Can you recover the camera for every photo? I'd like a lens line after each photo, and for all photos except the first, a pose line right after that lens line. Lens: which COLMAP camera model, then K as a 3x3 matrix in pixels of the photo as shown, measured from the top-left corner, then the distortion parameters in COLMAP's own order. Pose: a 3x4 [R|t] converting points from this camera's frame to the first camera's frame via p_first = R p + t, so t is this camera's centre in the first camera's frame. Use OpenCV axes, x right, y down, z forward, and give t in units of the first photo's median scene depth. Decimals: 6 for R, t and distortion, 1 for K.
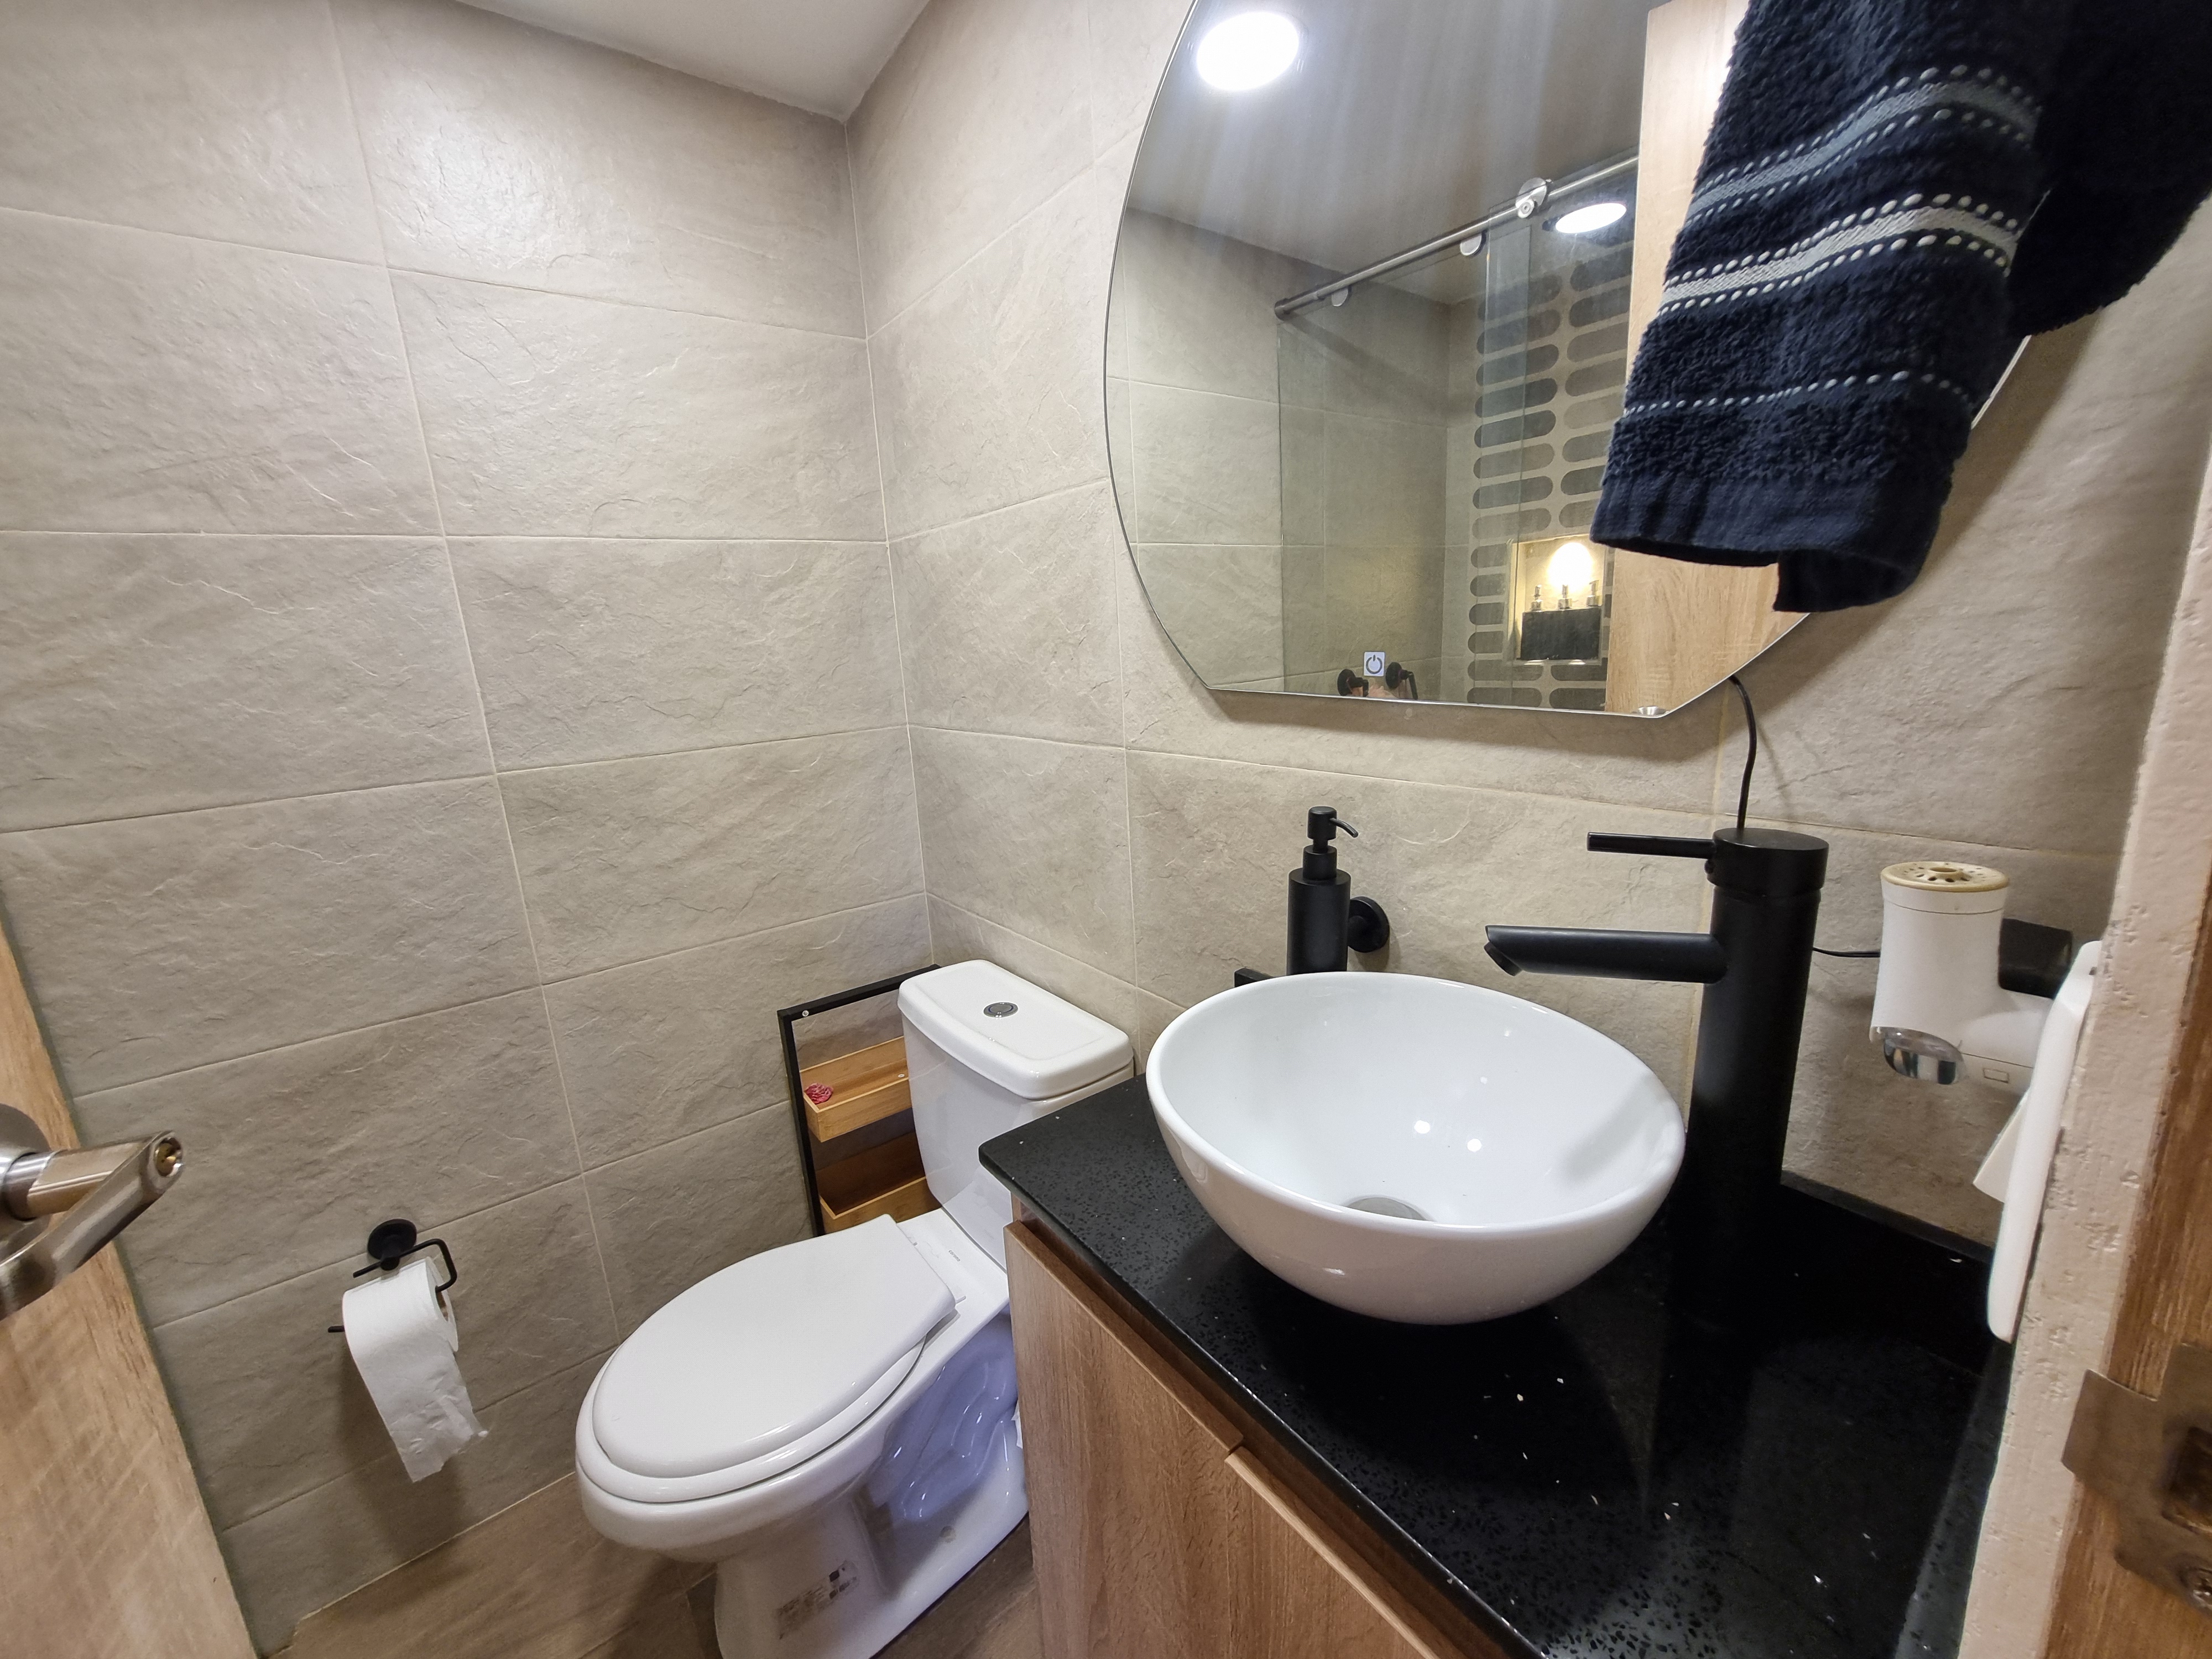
lens RADIAL K [[865.7, 0, 1108.0], [0, 865.7, 827.8], [0, 0, 1]] dist [-0.000178, 0.000101]
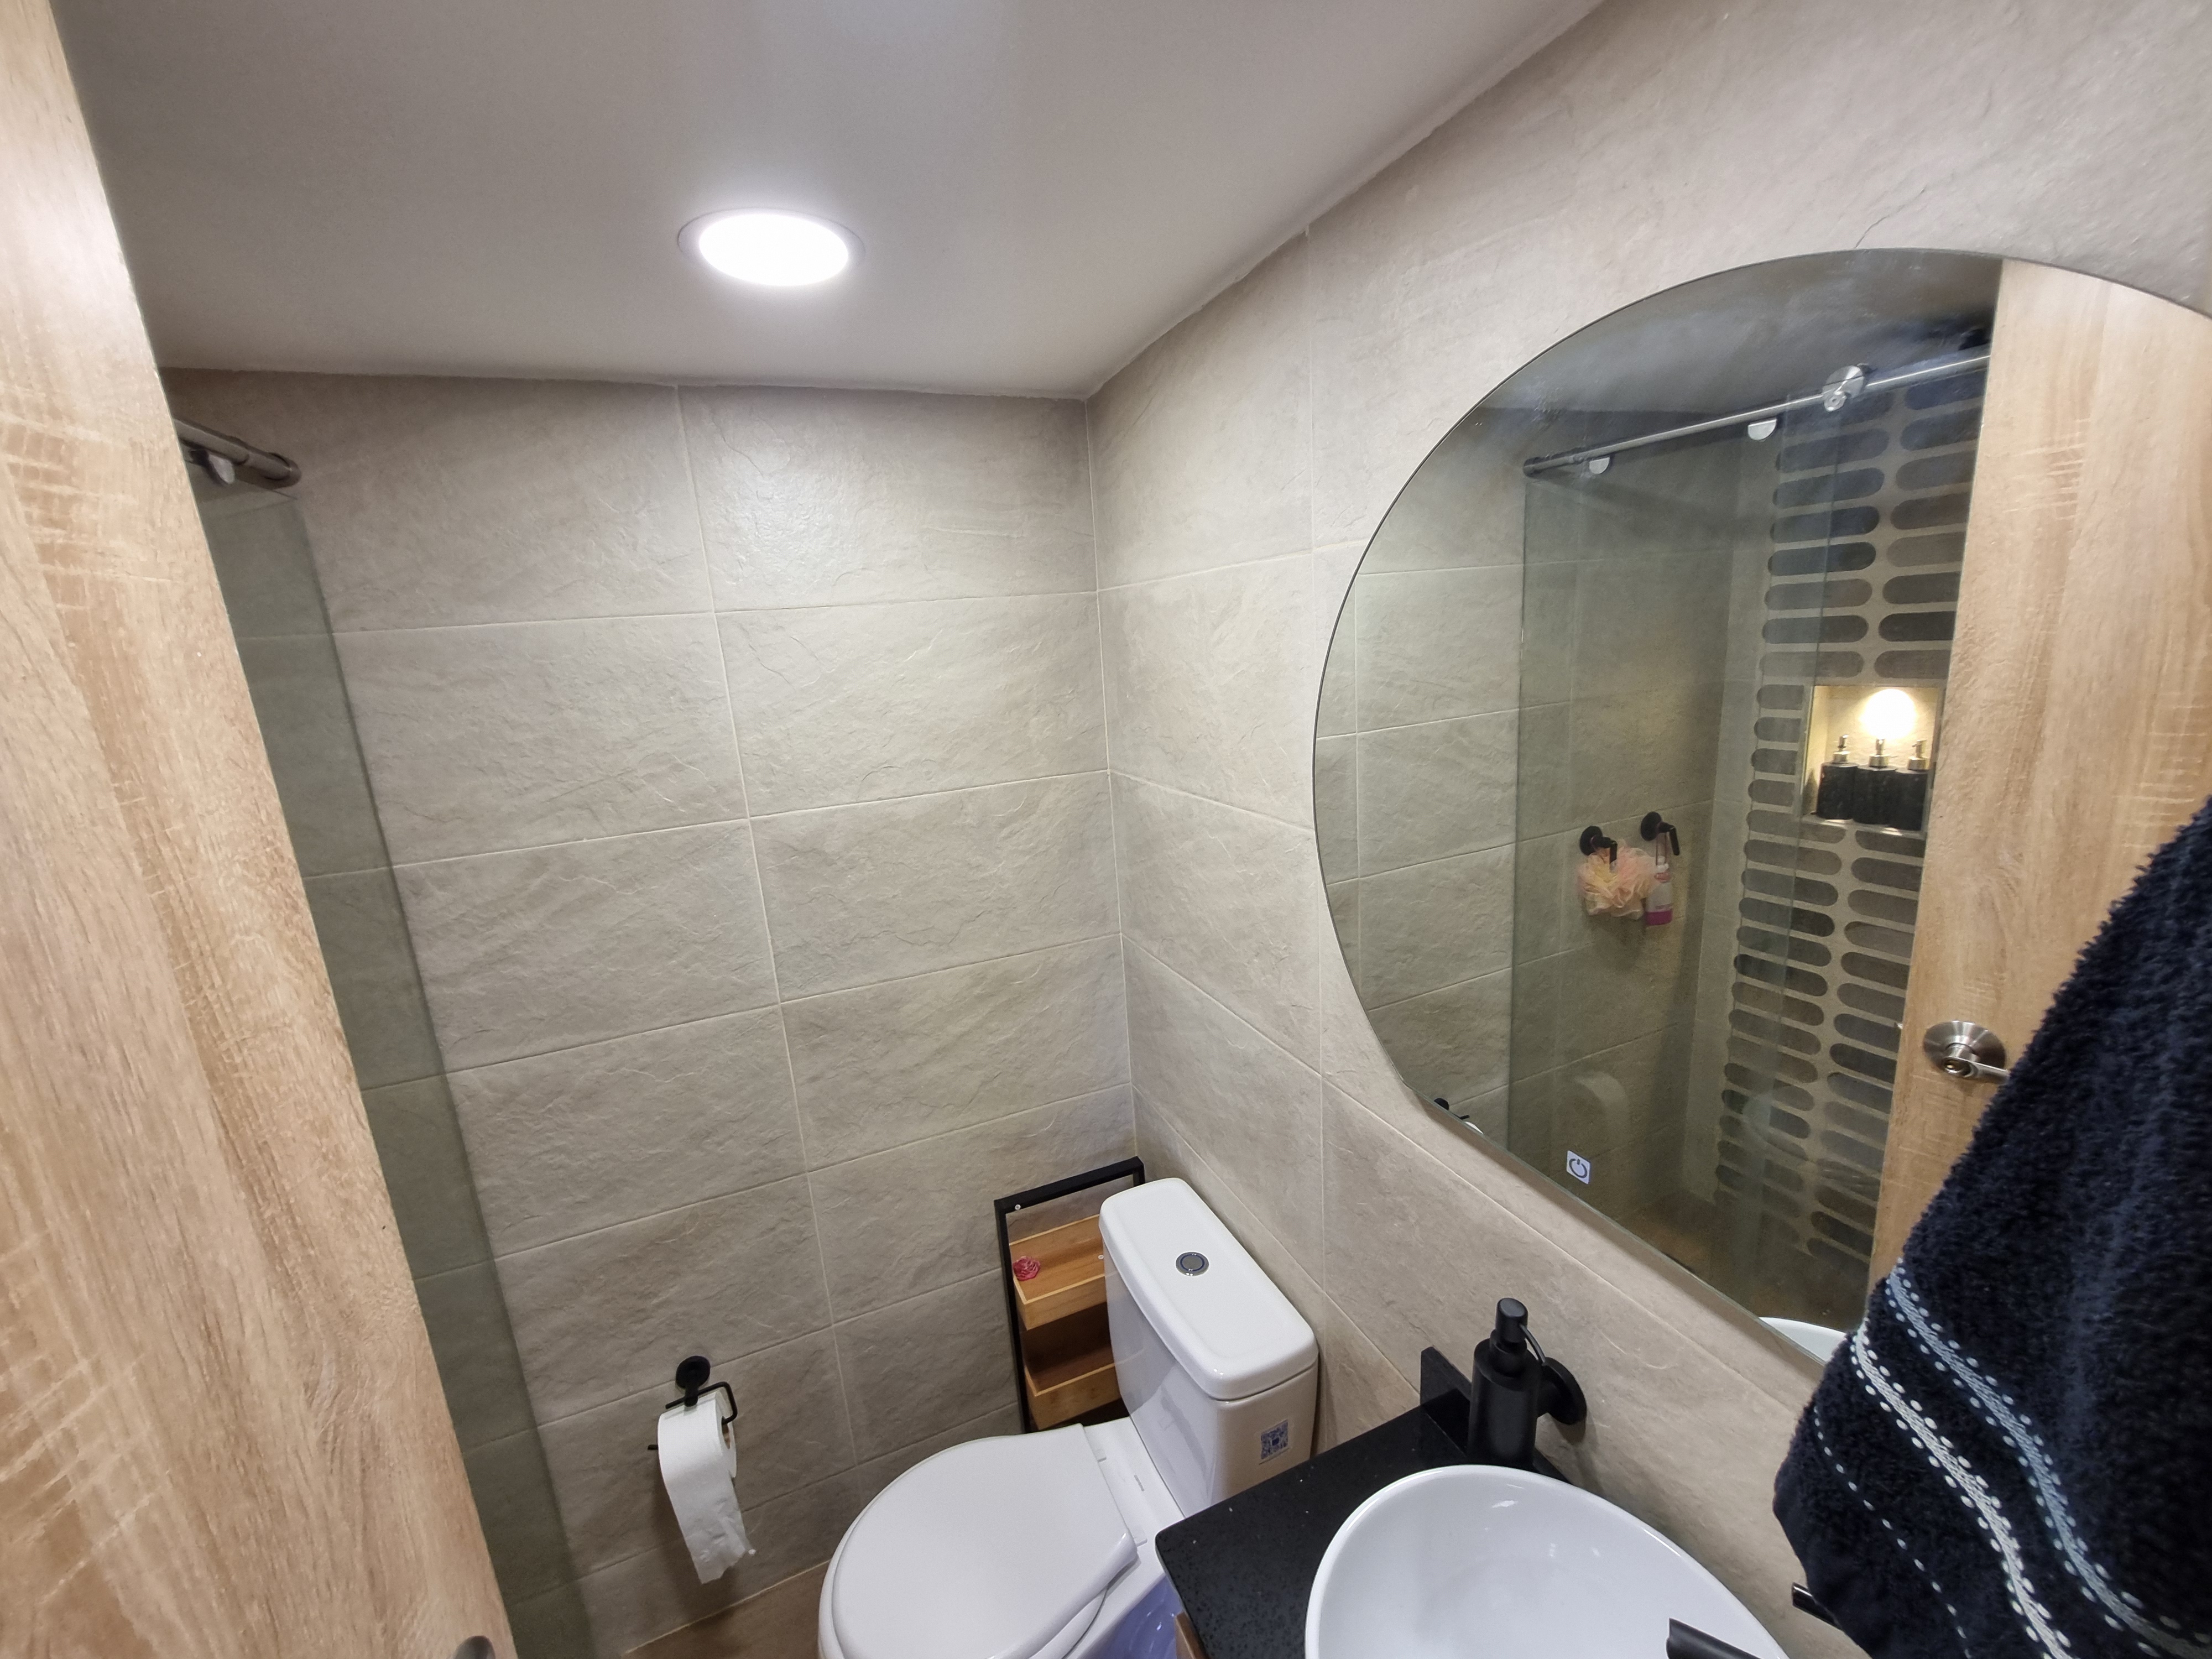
lens RADIAL K [[865.7, 0, 1107.0], [0, 865.7, 832.6], [0, 0, 1]] dist [-0.000178, 0.000101]
pose [[0.967324, 0.044942, -0.249527, 0.013922], [-0.041240, 0.998948, 0.020048, -0.327583], [0.250165, -0.009103, 0.968160, -0.035379]]
